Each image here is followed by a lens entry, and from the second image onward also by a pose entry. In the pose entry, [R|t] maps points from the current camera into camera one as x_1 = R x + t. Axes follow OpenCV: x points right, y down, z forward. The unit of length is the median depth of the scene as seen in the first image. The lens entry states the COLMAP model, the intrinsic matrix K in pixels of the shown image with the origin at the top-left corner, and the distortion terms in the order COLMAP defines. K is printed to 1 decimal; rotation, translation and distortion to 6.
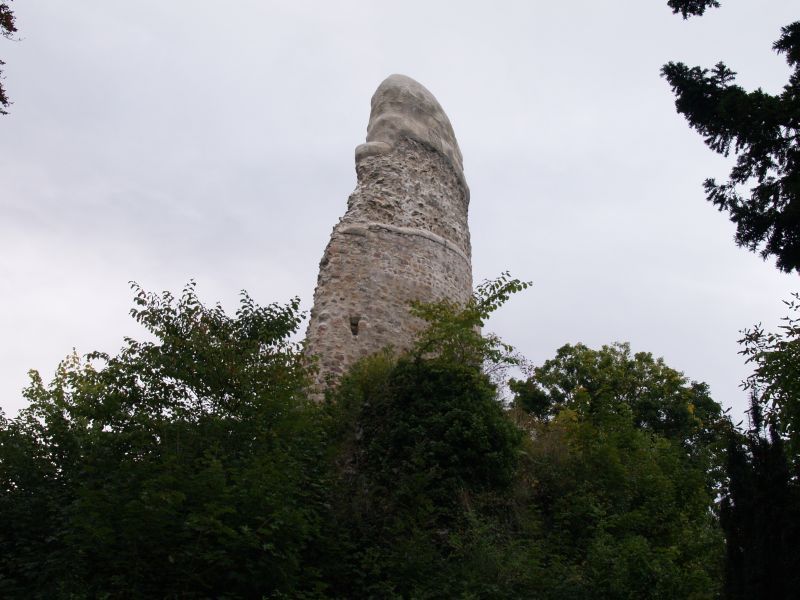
lens RADIAL K [[936.6, 0, 400.0], [0, 936.6, 300.0], [0, 0, 1]] dist [-0.011982, -0.004499]
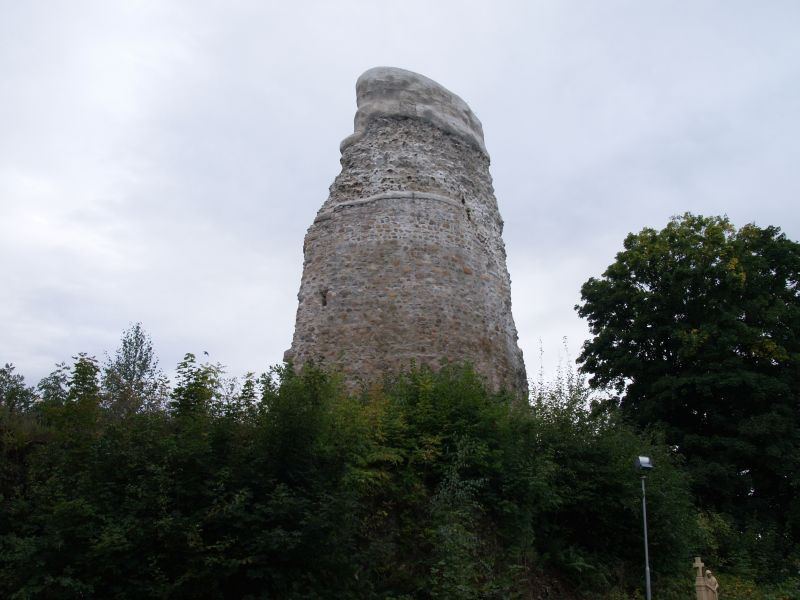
lens RADIAL K [[662.1, 0, 400.0], [0, 662.1, 300.0], [0, 0, 1]] dist [-0.078845, 0.002480]
pose [[0.808006, -0.287427, -0.514308, 0.410393], [0.312331, 0.949141, -0.039750, 0.084181], [0.499576, -0.128516, 0.856684, 0.319861]]
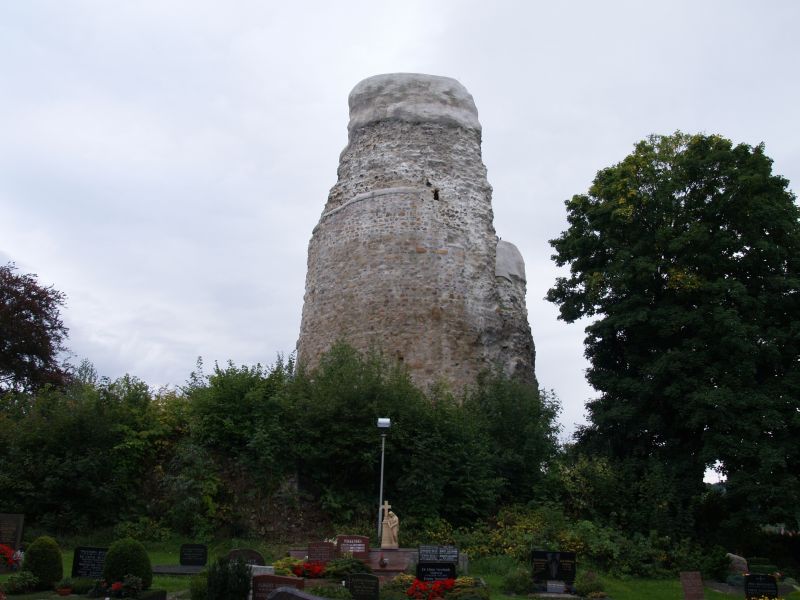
lens RADIAL K [[662.1, 0, 400.0], [0, 662.1, 300.0], [0, 0, 1]] dist [-0.078845, 0.002480]
pose [[0.385613, -0.339219, -0.858040, 0.812475], [0.432670, 0.887855, -0.156558, 0.231934], [0.814922, -0.310878, 0.489138, 0.556163]]
